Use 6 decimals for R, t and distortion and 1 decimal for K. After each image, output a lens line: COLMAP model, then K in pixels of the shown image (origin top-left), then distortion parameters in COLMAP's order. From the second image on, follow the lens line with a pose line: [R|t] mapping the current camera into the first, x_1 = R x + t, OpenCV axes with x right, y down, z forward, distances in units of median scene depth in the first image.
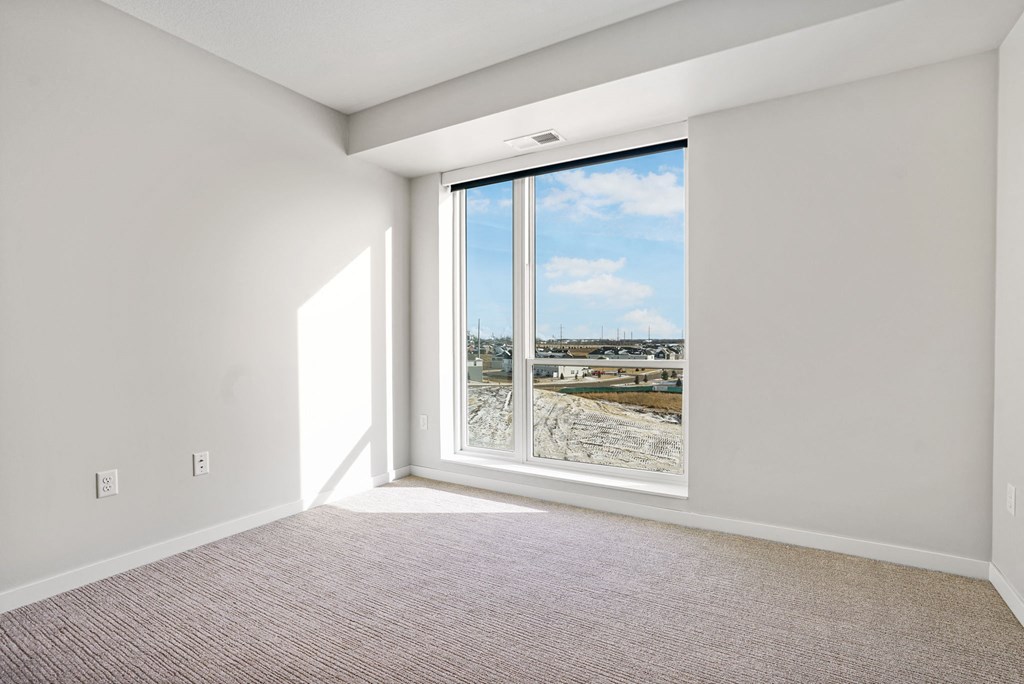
lens RADIAL K [[495.9, 0, 512.0], [0, 495.9, 342.0], [0, 0, 1]] dist [-0.054957, 0.037197]
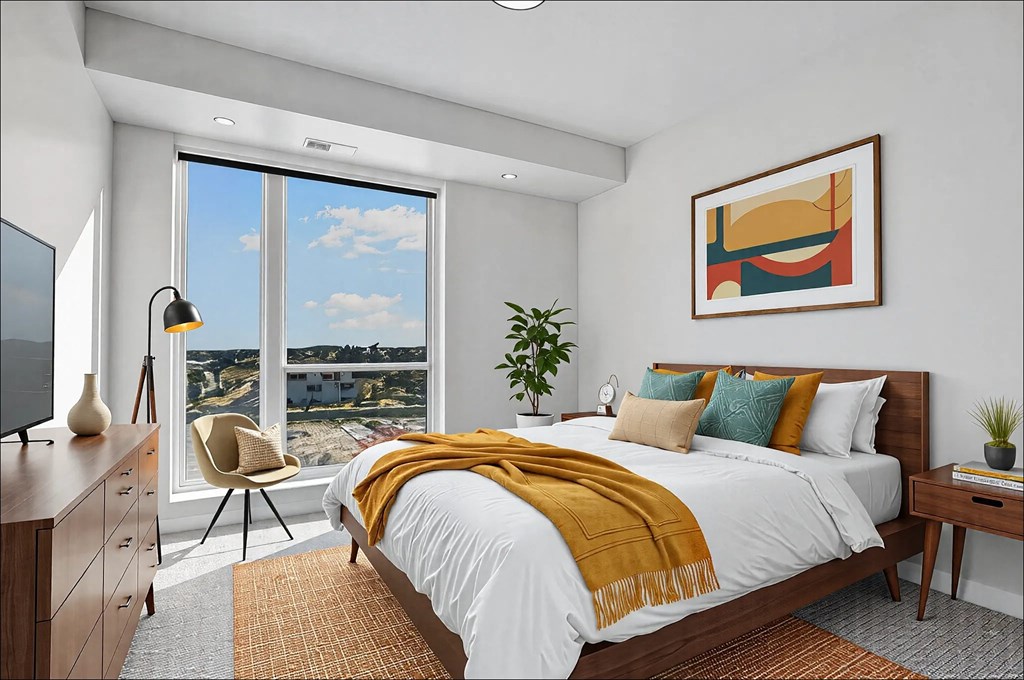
lens RADIAL K [[489.0, 0, 512.0], [0, 489.0, 340.0], [0, 0, 1]] dist [-0.001173, -0.000063]
pose [[0.493175, 0.010884, 0.869862, -0.690432], [0.008266, 0.999818, -0.017196, -0.000385], [-0.869891, 0.015671, 0.492995, 0.205505]]
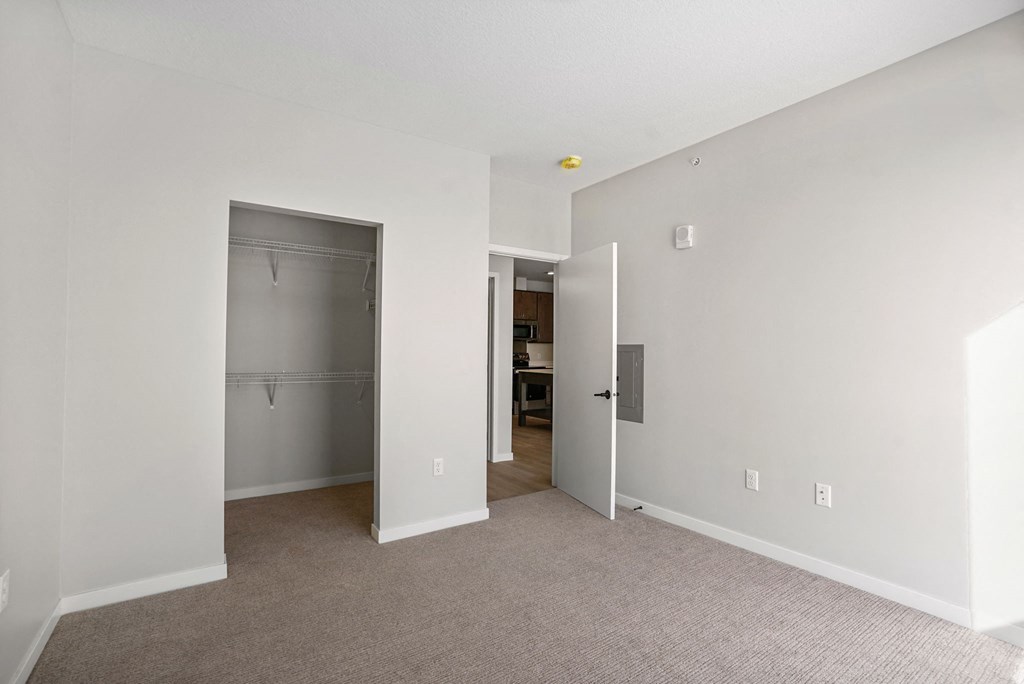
lens RADIAL K [[495.9, 0, 512.0], [0, 495.9, 342.0], [0, 0, 1]] dist [-0.054957, 0.037197]
pose [[-0.402036, -0.021438, -0.915373, 0.498816], [-0.016221, 0.999736, -0.016289, -0.041405], [0.915480, 0.008300, -0.402278, 0.701359]]
